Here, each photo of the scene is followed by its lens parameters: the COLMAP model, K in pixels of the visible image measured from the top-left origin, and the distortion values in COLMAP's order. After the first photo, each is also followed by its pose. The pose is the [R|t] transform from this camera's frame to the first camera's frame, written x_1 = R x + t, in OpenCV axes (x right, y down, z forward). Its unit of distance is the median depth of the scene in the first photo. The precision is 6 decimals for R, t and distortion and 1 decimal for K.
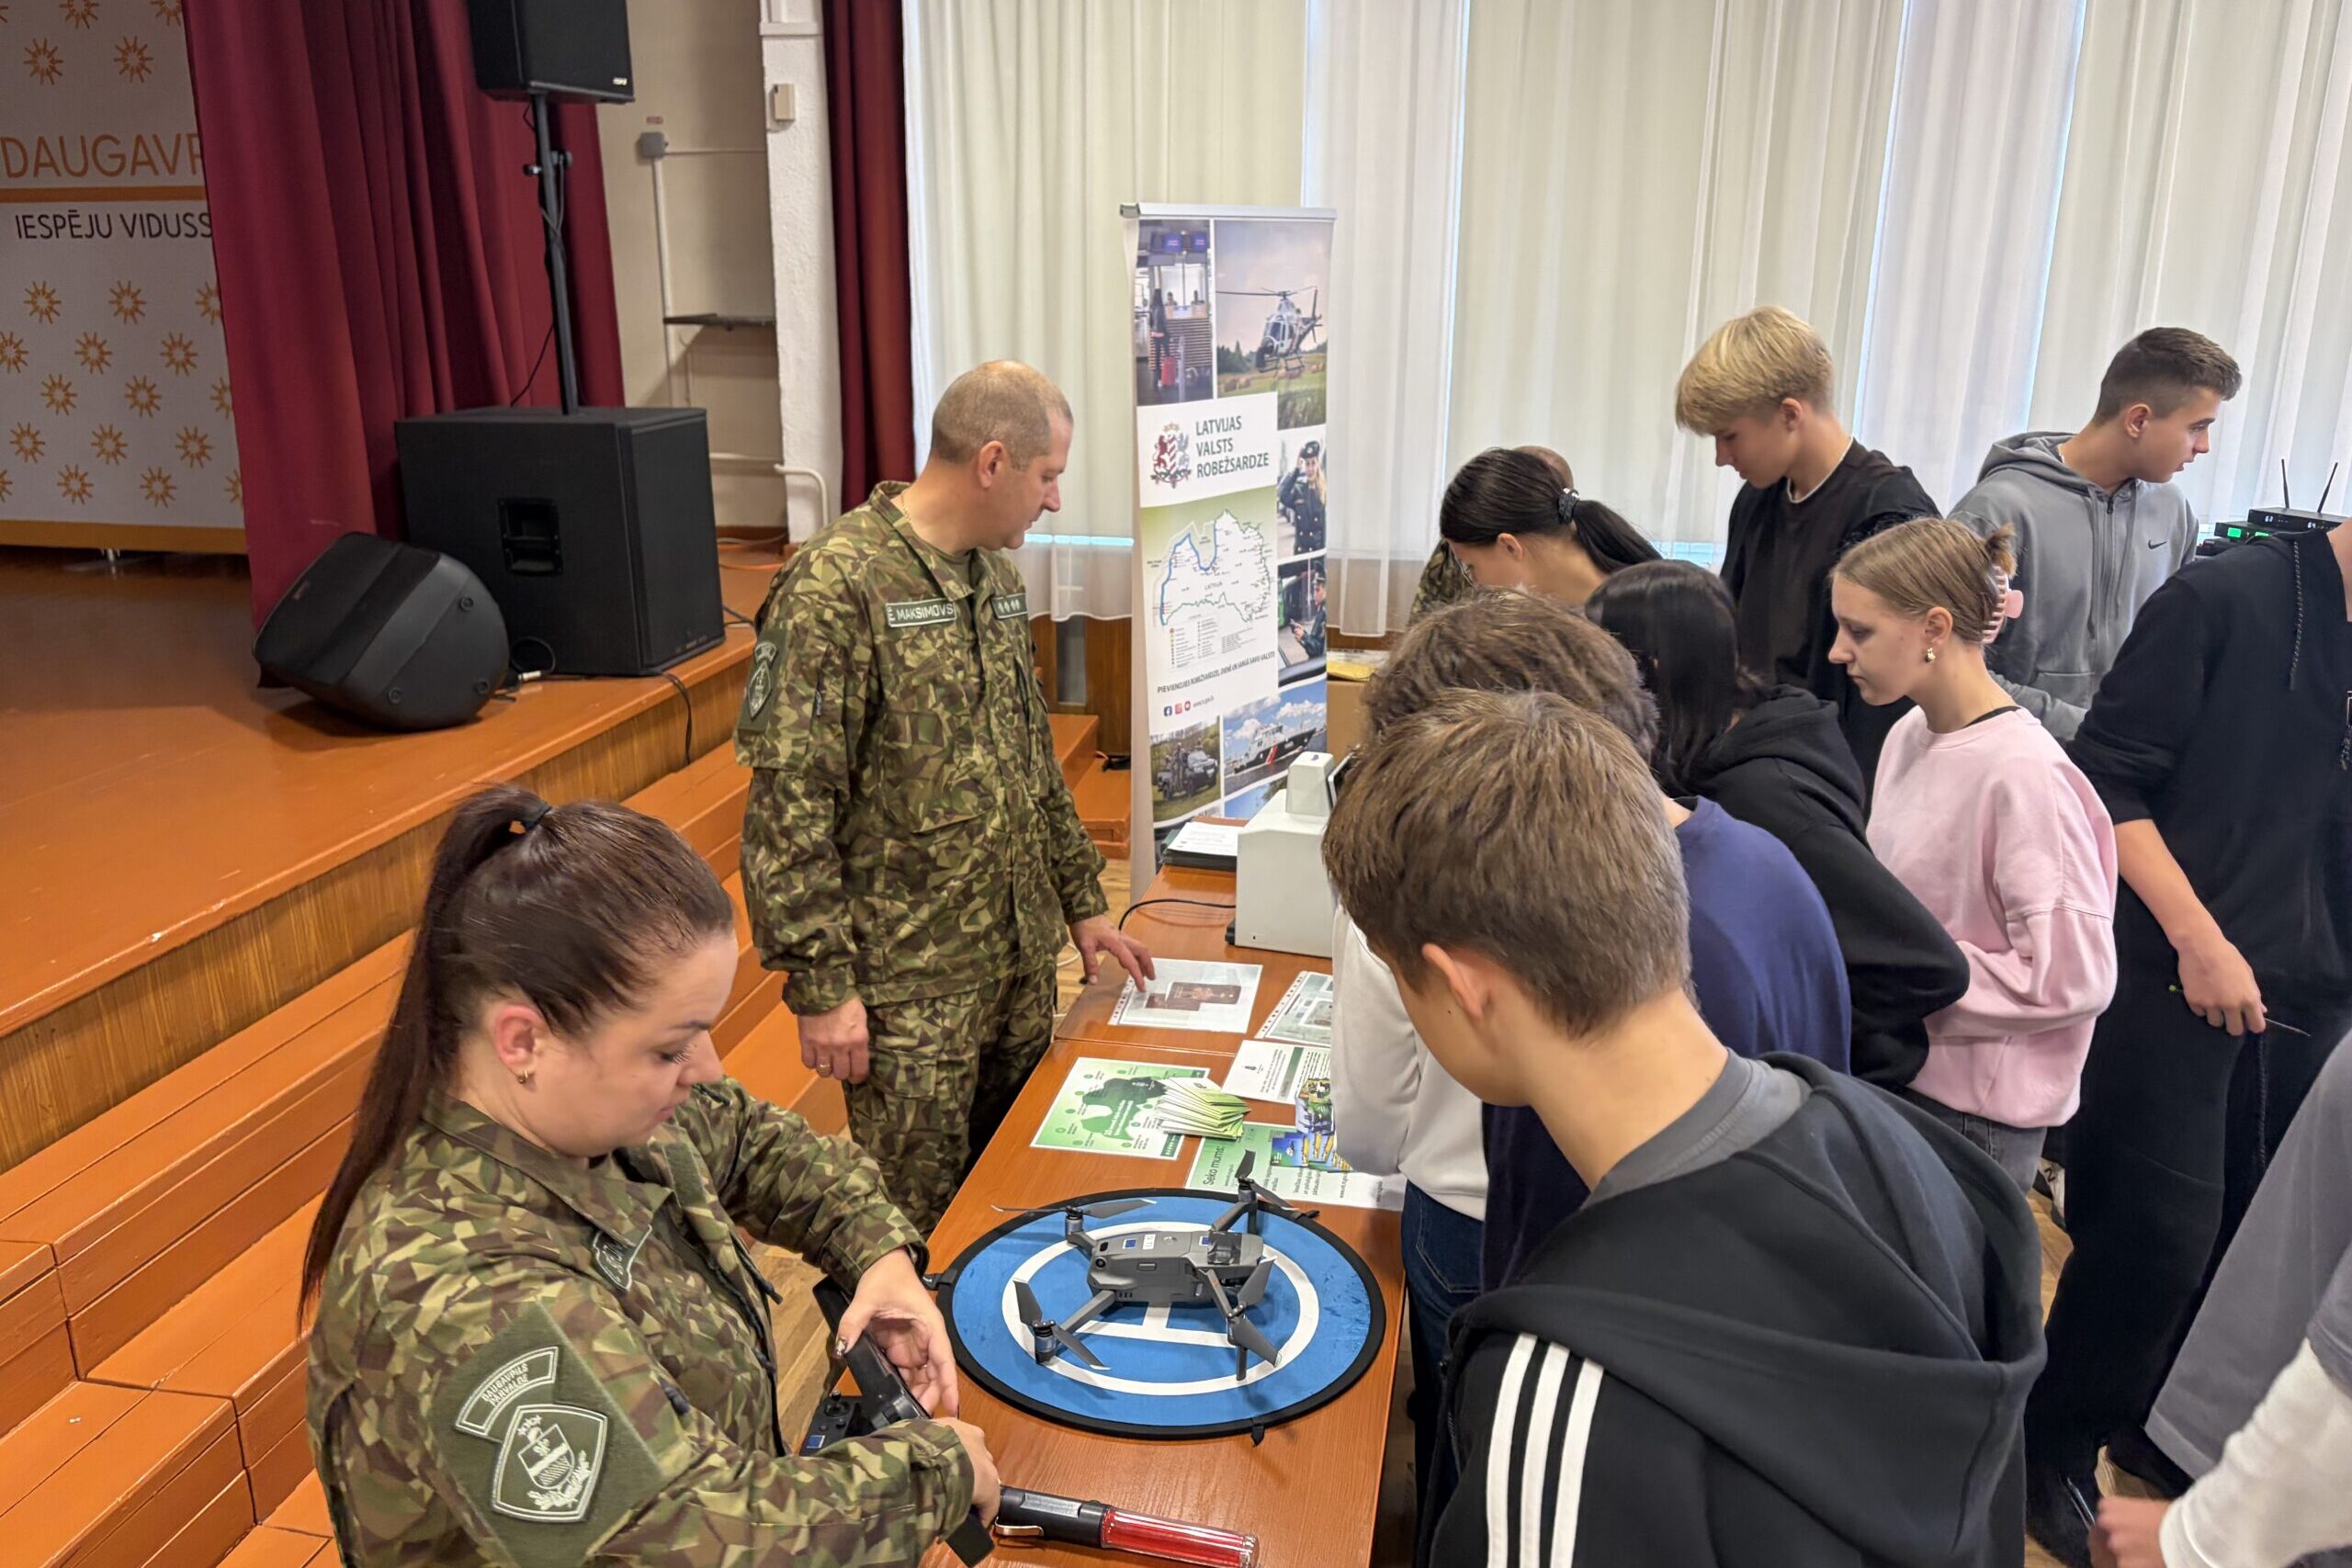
lens RADIAL K [[1765.7, 0, 1096.9], [0, 1765.7, 793.8], [0, 0, 1]] dist [0.030172, -0.009438]
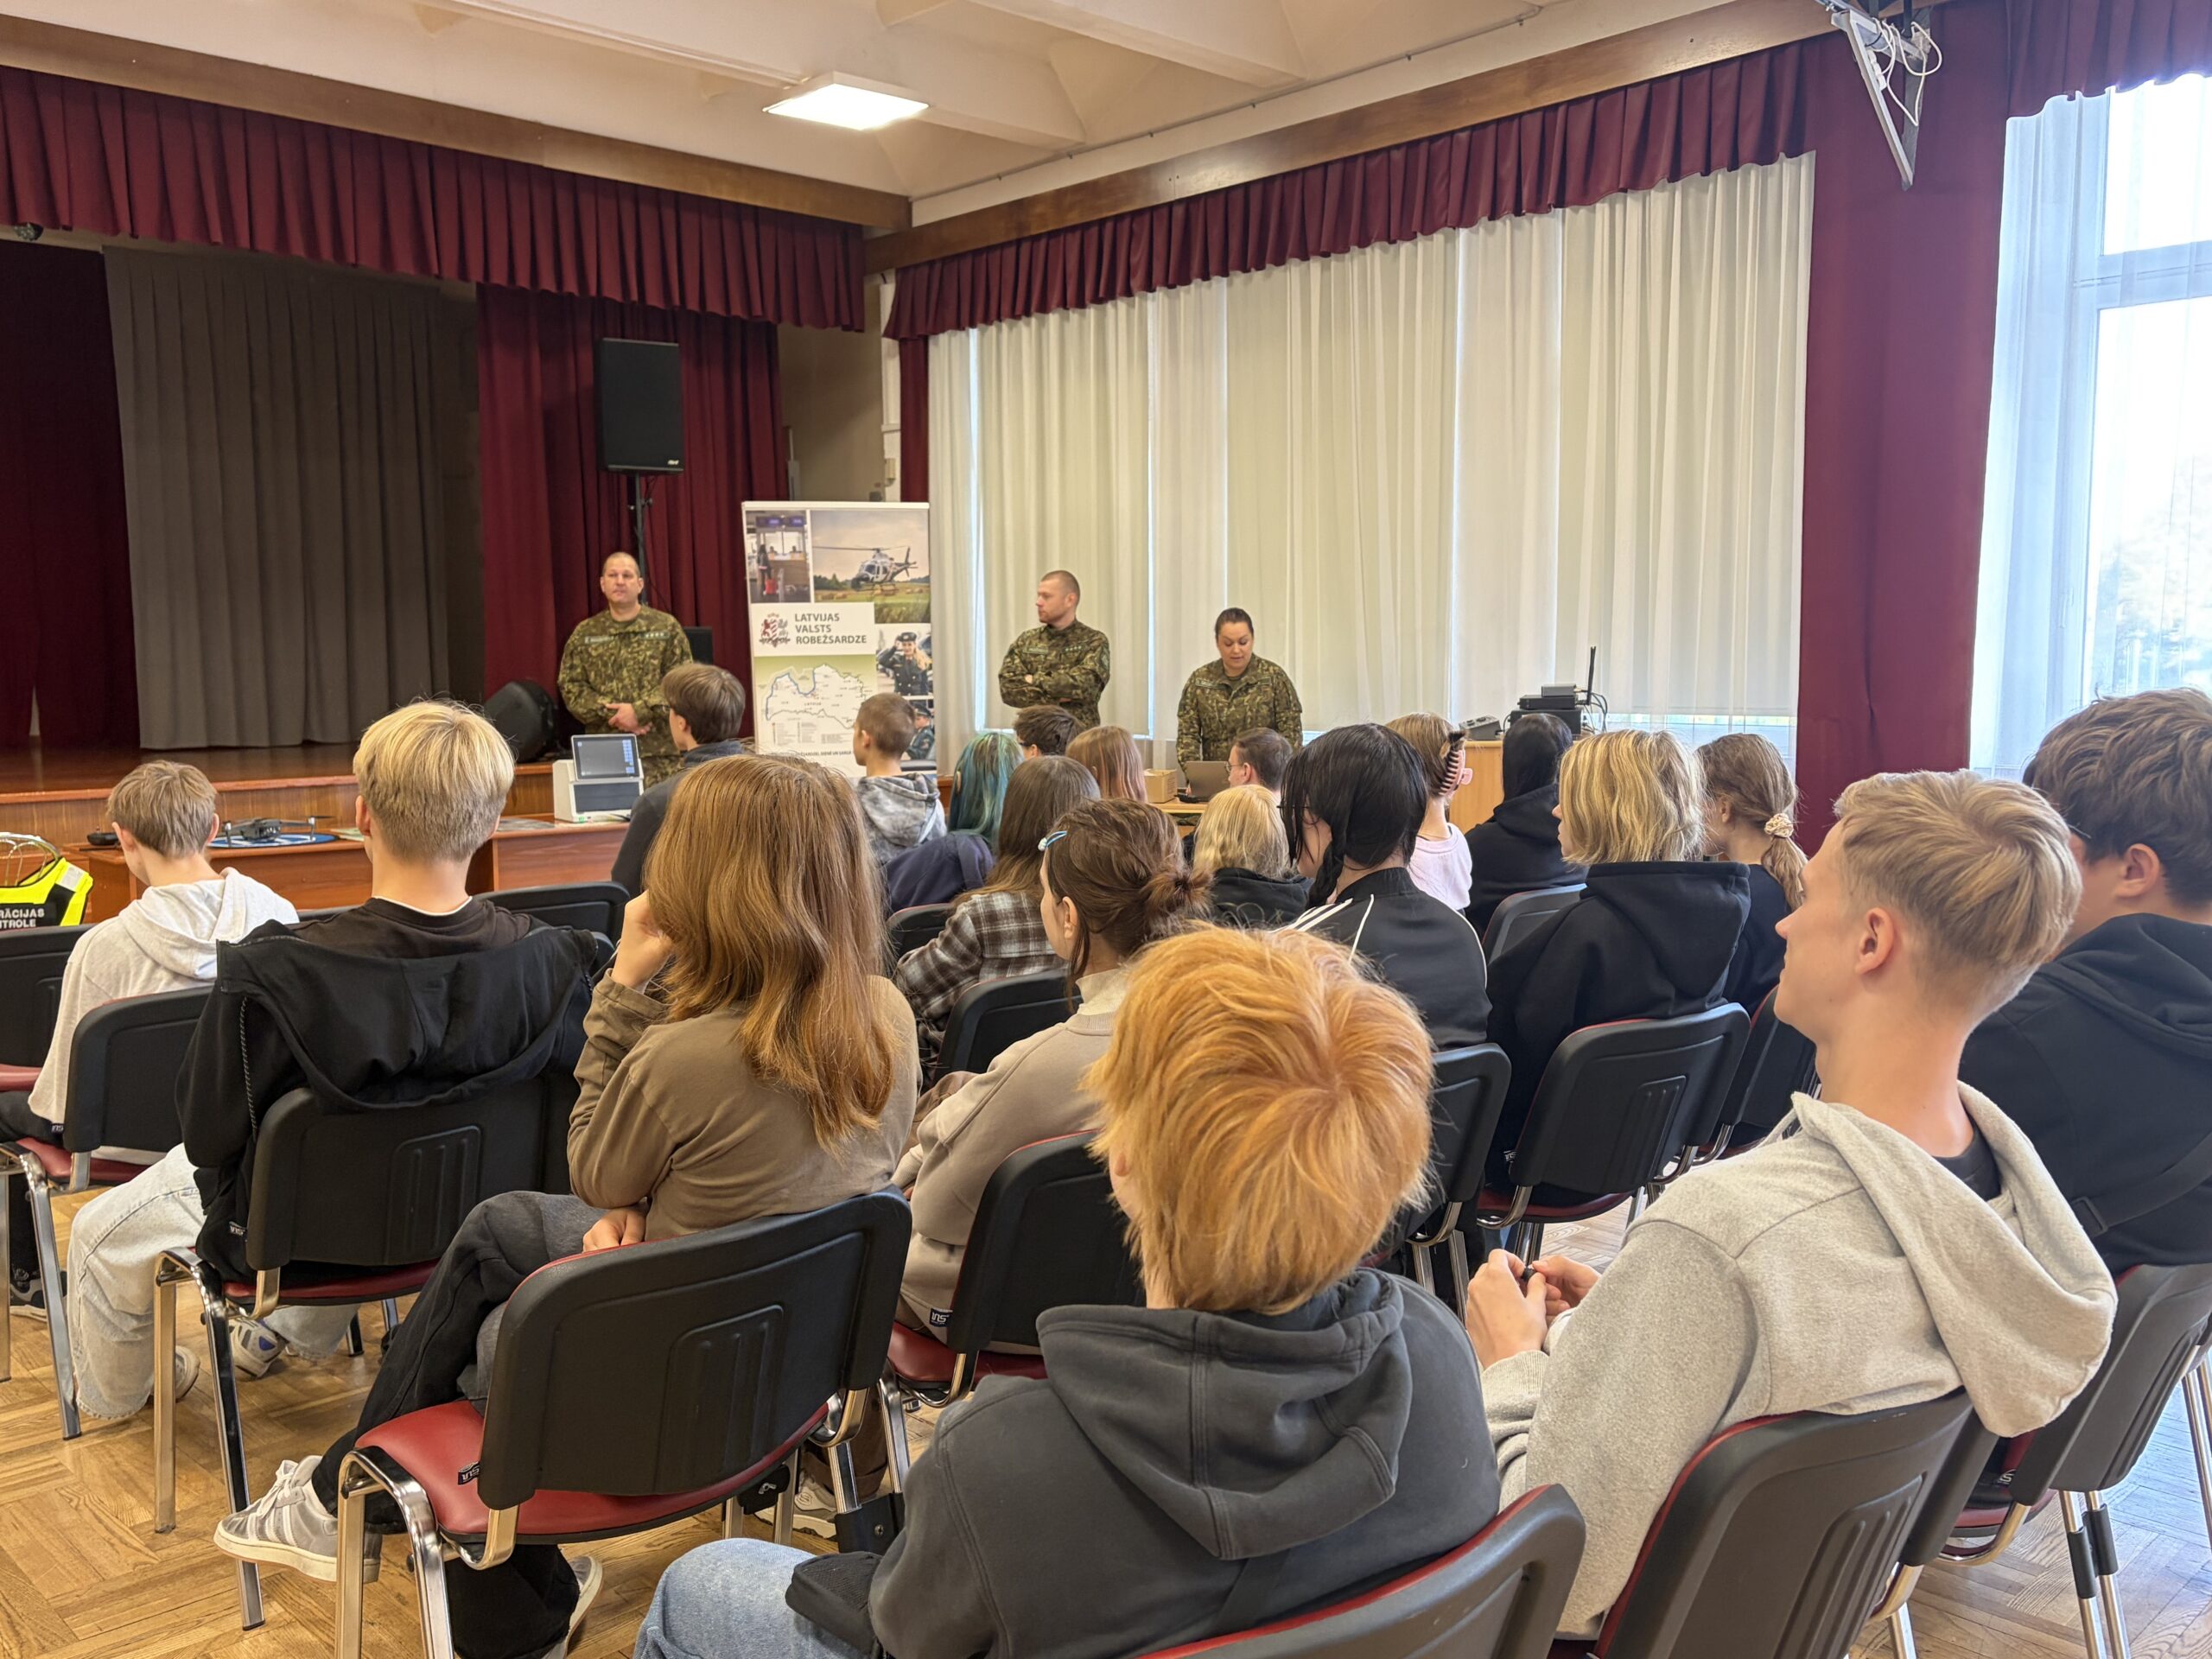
lens RADIAL K [[1864.6, 0, 1105.2], [0, 1864.6, 843.5], [0, 0, 1]] dist [0.007806, -0.001295]
pose [[0.828697, 0.050306, -0.557432, 1.316128], [-0.153322, 0.978259, -0.139649, 0.230401], [0.538287, 0.201194, 0.818394, -0.354428]]
